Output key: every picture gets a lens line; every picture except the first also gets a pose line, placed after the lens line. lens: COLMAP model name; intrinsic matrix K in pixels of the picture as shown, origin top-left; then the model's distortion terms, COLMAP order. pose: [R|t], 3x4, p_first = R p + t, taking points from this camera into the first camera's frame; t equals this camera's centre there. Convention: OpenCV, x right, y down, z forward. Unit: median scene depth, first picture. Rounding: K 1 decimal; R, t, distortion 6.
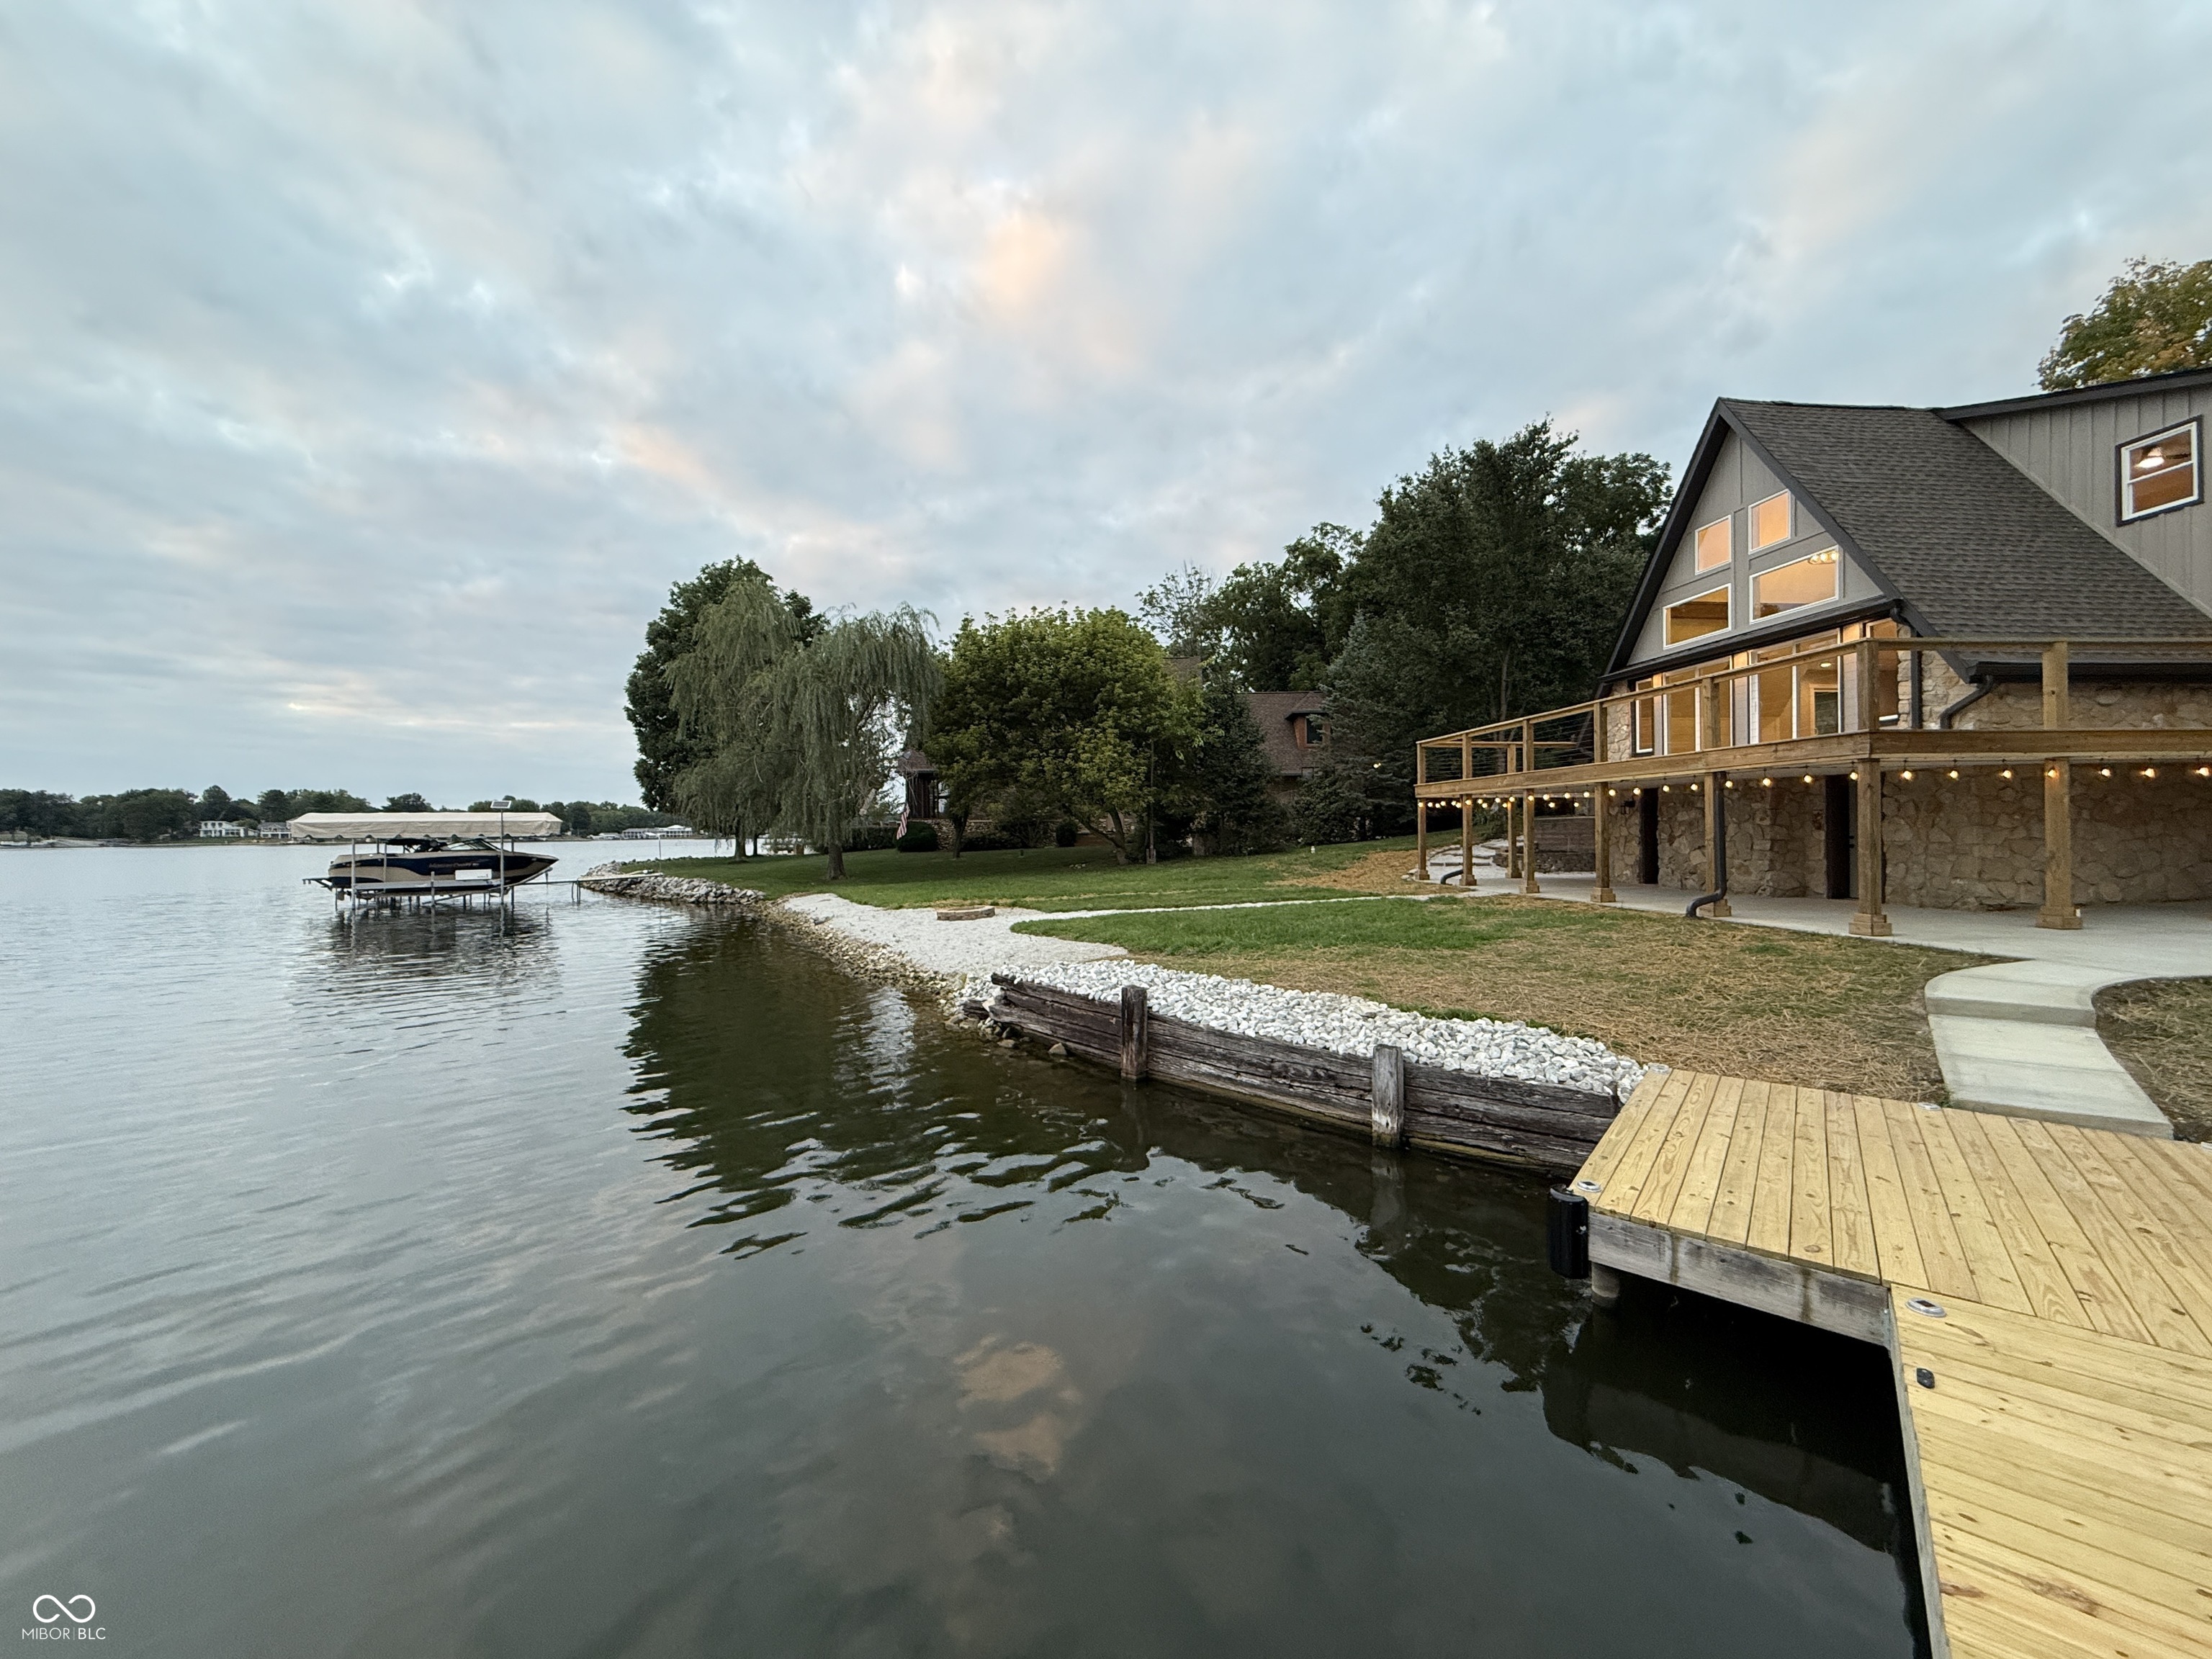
lens RADIAL K [[878.2, 0, 1100.9], [0, 878.2, 813.3], [0, 0, 1]] dist [0.002750, 0.000010]
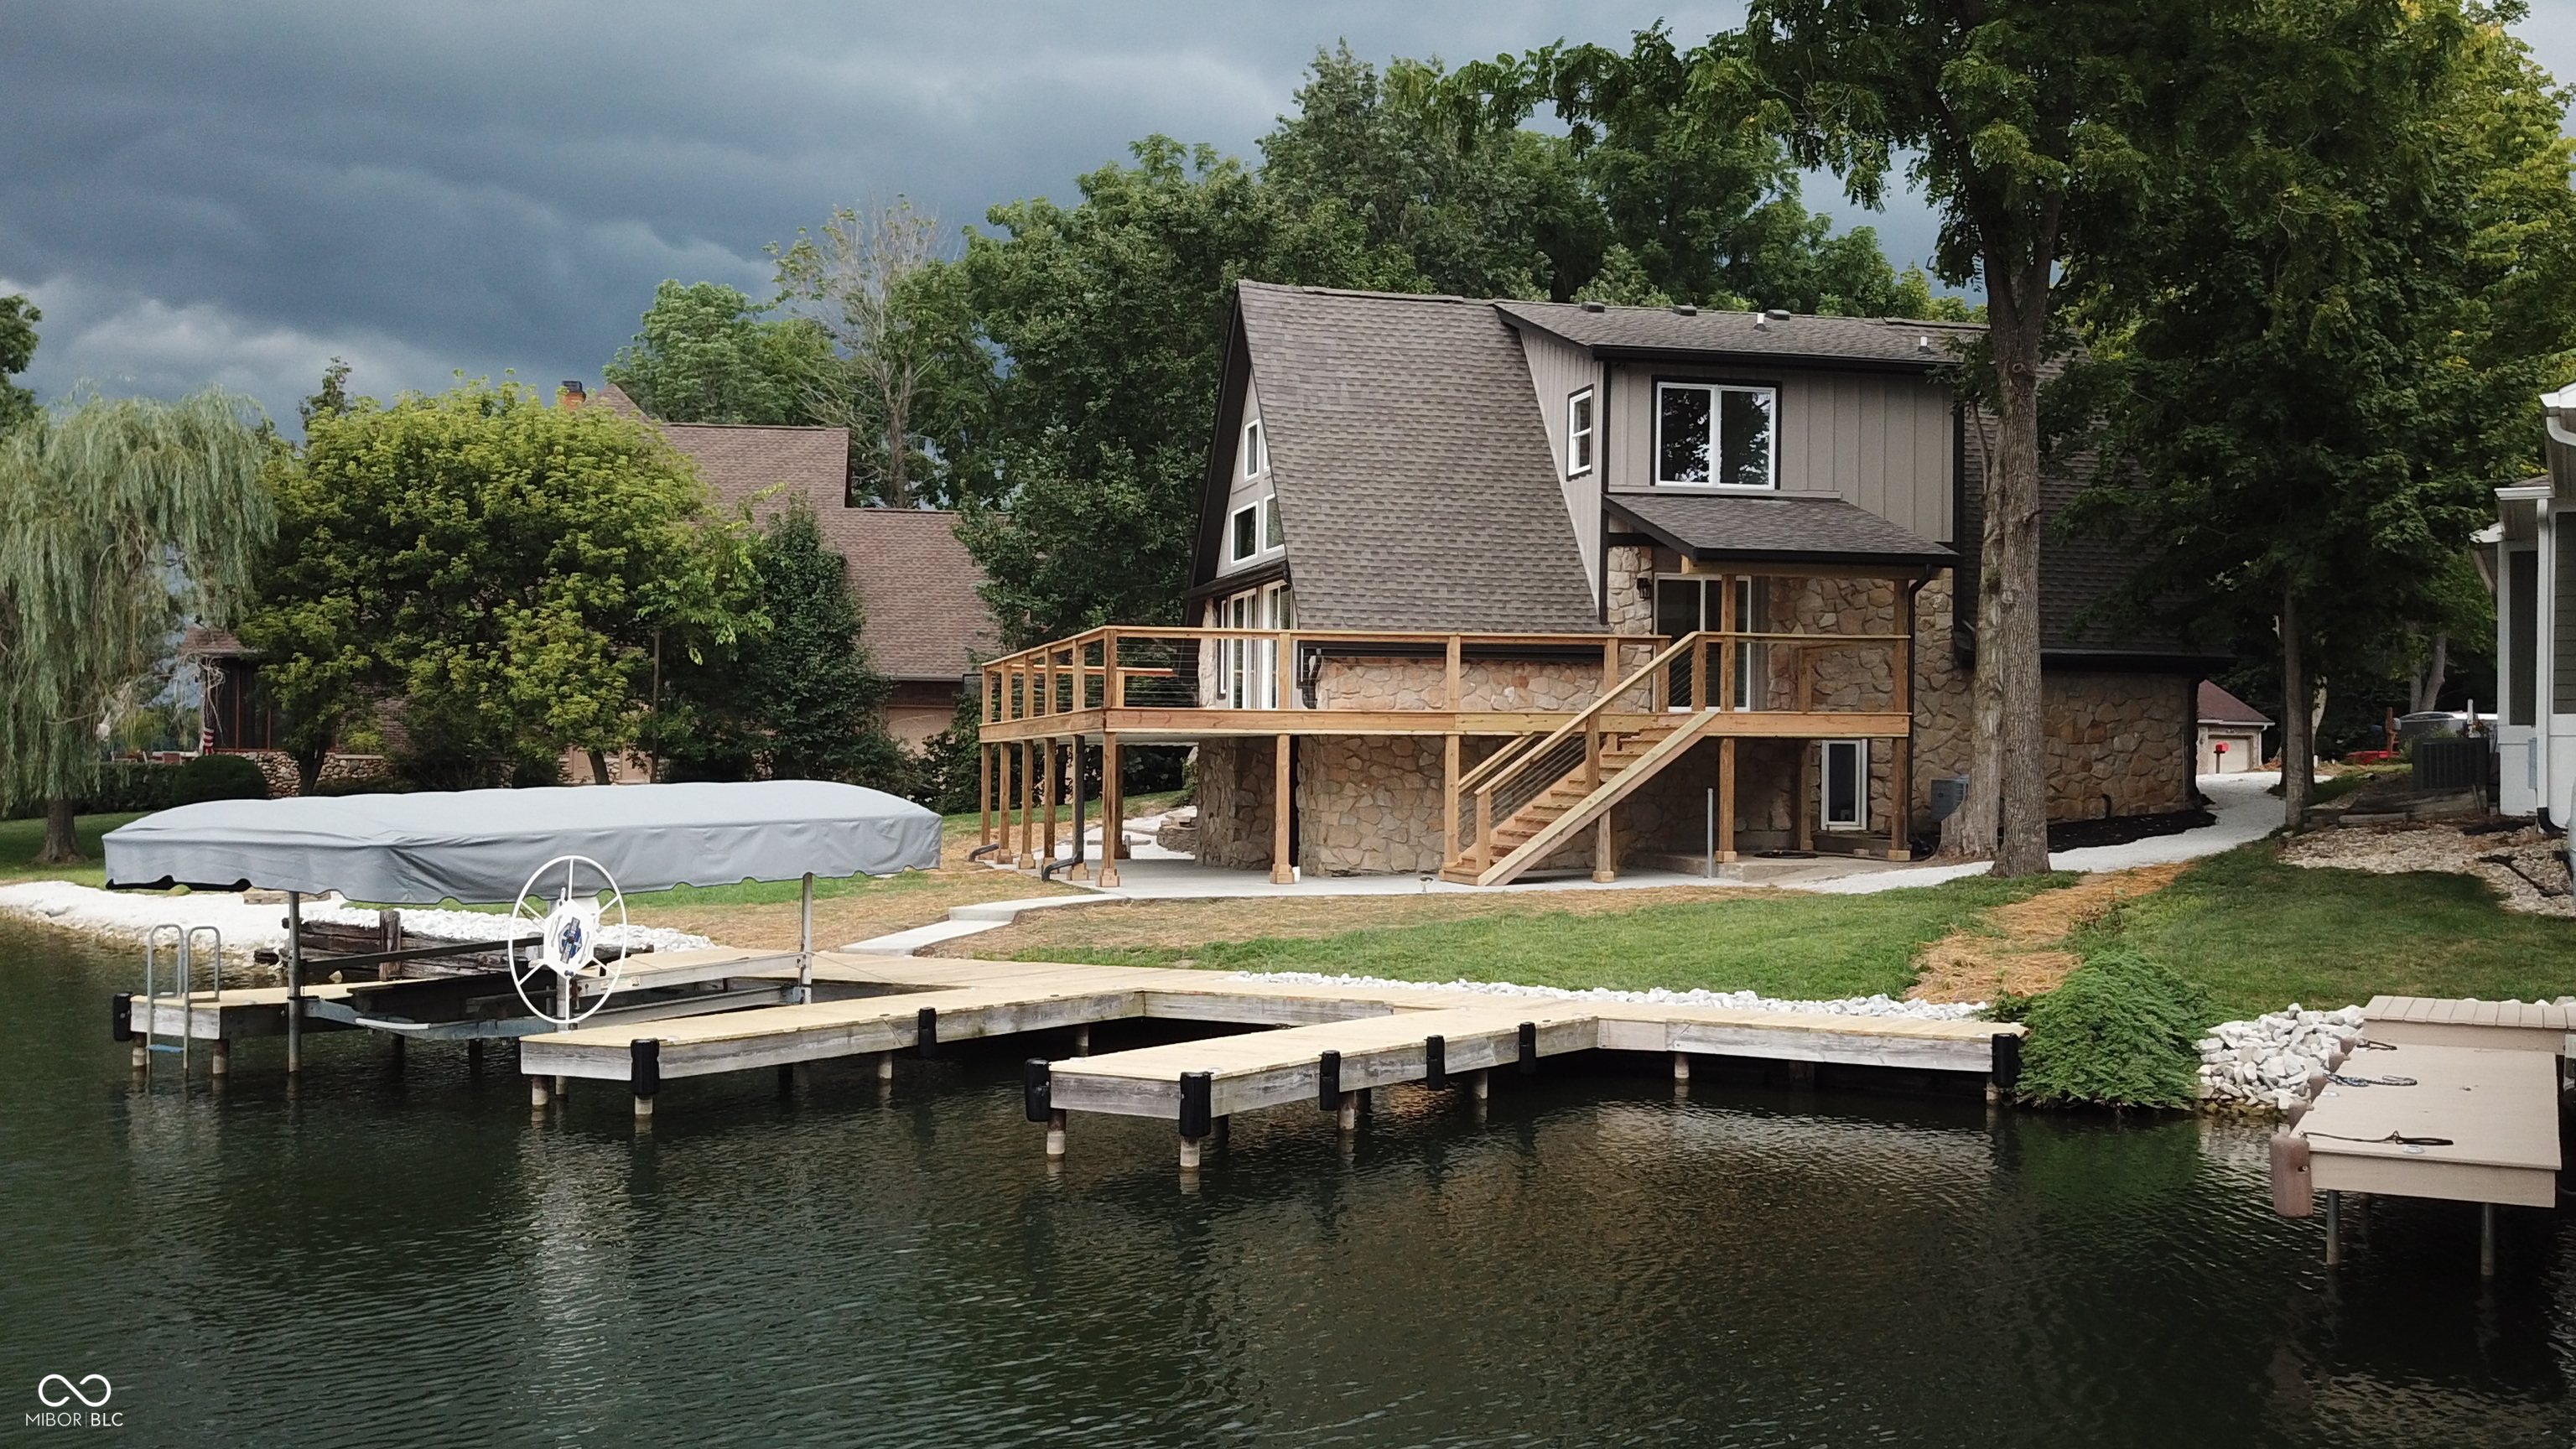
lens RADIAL K [[2374.9, 0, 1291.2], [0, 2374.9, 740.2], [0, 0, 1]] dist [-0.053726, 0.000000]
pose [[0.976814, 0.022024, 0.212953, 0.151813], [-0.022090, 0.999754, -0.002068, -0.016191], [-0.212946, -0.002684, 0.977060, -0.671001]]
